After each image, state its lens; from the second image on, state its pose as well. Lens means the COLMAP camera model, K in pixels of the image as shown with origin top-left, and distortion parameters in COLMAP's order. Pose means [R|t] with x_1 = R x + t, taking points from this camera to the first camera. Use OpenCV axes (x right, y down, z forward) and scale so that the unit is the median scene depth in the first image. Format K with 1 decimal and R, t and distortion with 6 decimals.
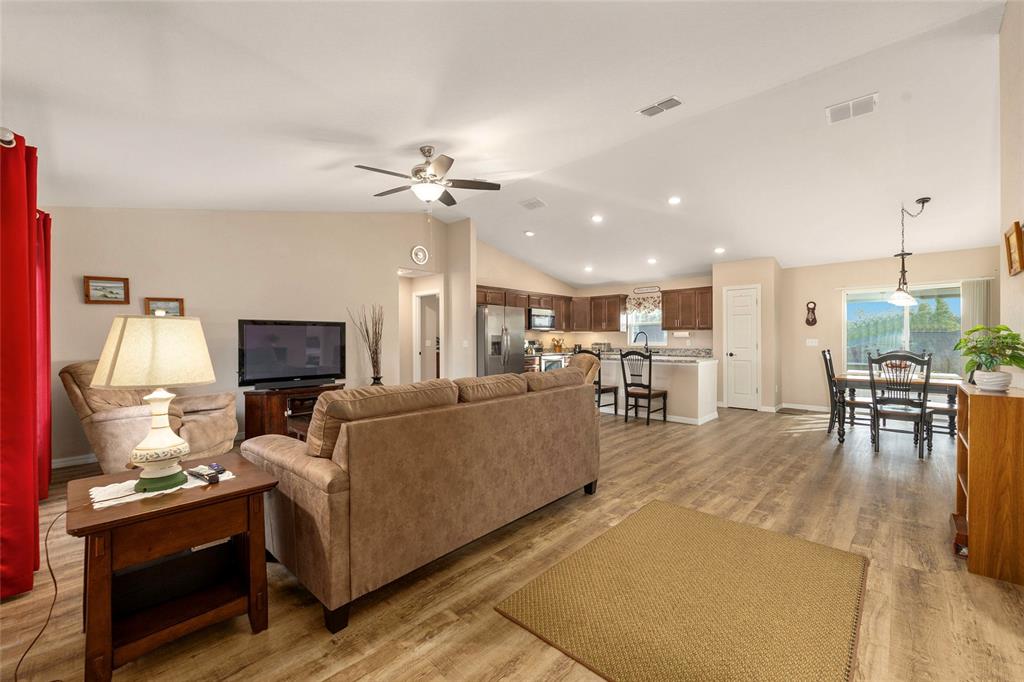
lens RADIAL K [[408.7, 0, 510.7], [0, 408.7, 338.0], [0, 0, 1]] dist [-0.002895, 0.000697]
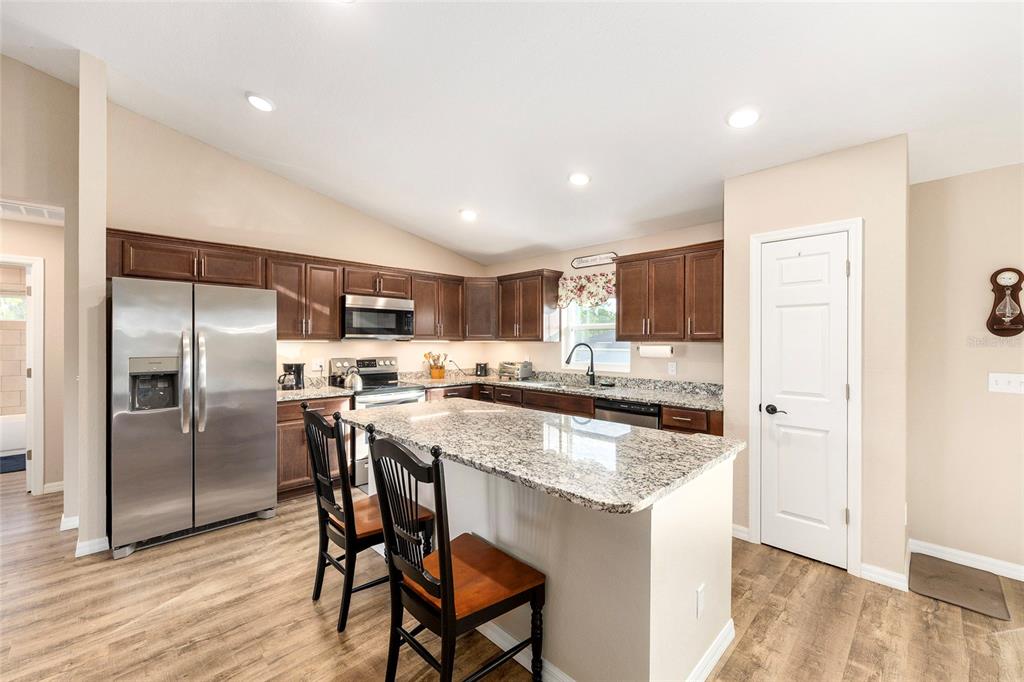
lens RADIAL K [[408.7, 0, 511.5], [0, 408.7, 338.9], [0, 0, 1]] dist [-0.002895, 0.000697]
pose [[0.999523, 0.005119, -0.030466, 0.259923], [-0.005072, 0.999986, 0.001632, -0.021323], [0.030474, -0.001477, 0.999534, 0.516265]]
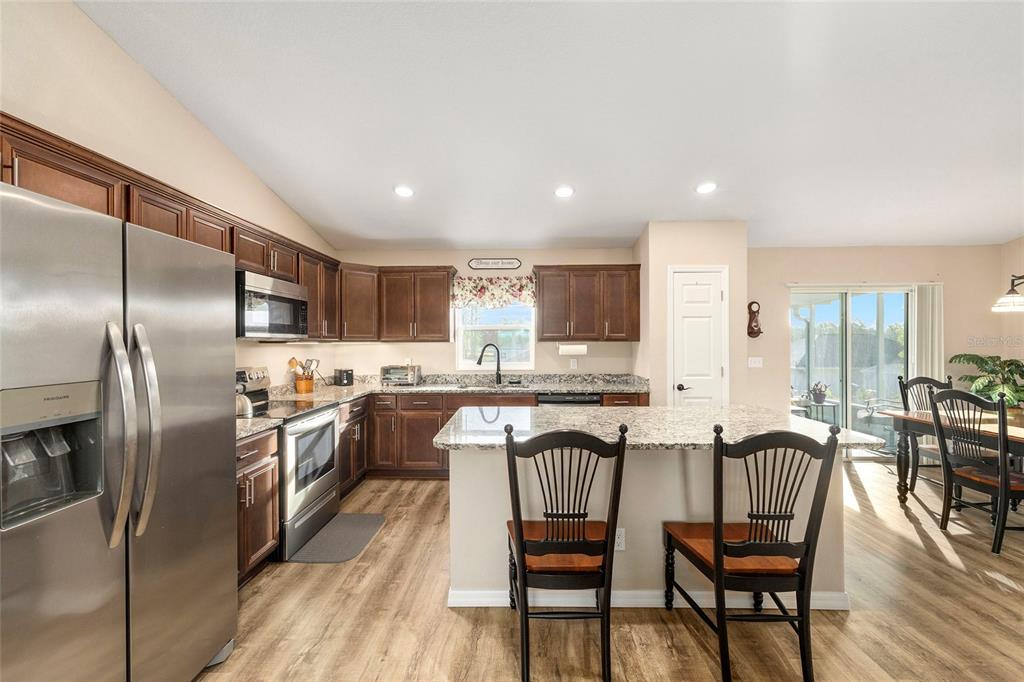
lens RADIAL K [[408.7, 0, 509.3], [0, 408.7, 343.3], [0, 0, 1]] dist [-0.002895, 0.000697]
pose [[0.736846, -0.001915, 0.676058, -0.009399], [-0.003338, 0.999973, 0.006472, -0.019307], [-0.676052, -0.007026, 0.736820, 0.632094]]
